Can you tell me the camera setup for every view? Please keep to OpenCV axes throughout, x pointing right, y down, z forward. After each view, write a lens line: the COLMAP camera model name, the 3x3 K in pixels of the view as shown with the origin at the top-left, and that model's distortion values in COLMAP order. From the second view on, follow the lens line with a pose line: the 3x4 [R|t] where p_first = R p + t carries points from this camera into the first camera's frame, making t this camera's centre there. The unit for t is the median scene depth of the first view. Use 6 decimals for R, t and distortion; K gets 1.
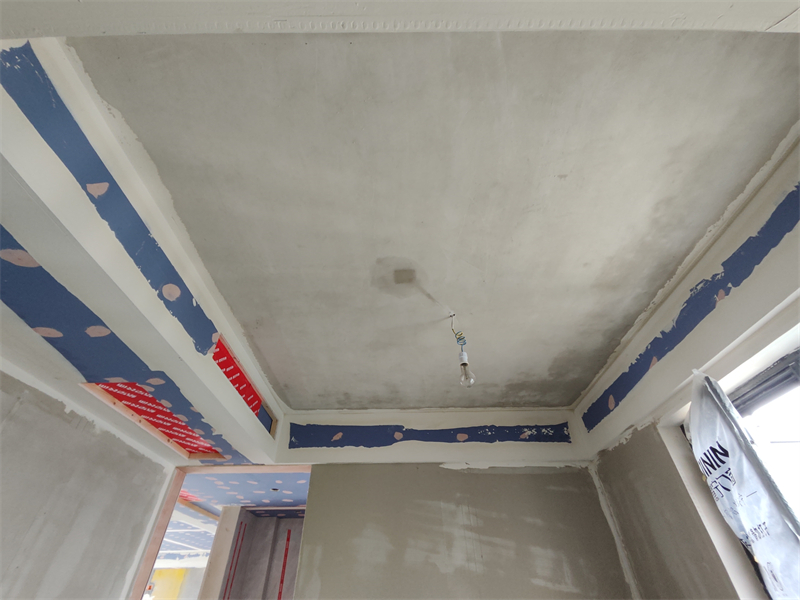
lens RADIAL K [[364.0, 0, 403.5], [0, 364.0, 306.4], [0, 0, 1]] dist [0.005079, -0.001060]
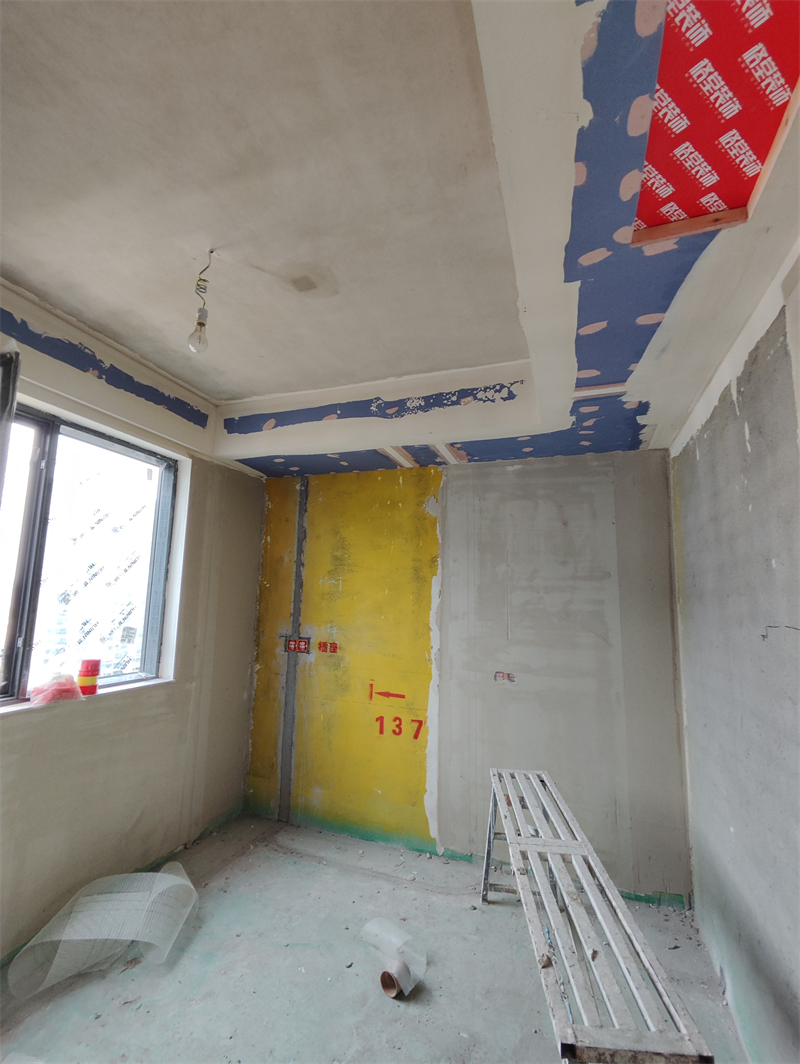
lens RADIAL K [[484.1, 0, 378.0], [0, 484.1, 543.1], [0, 0, 1]] dist [0.005079, -0.001060]
pose [[-0.931689, 0.026101, 0.362317, -0.649270], [-0.244732, 0.691976, -0.679172, 1.254971], [-0.268442, -0.721448, -0.638319, 1.333067]]
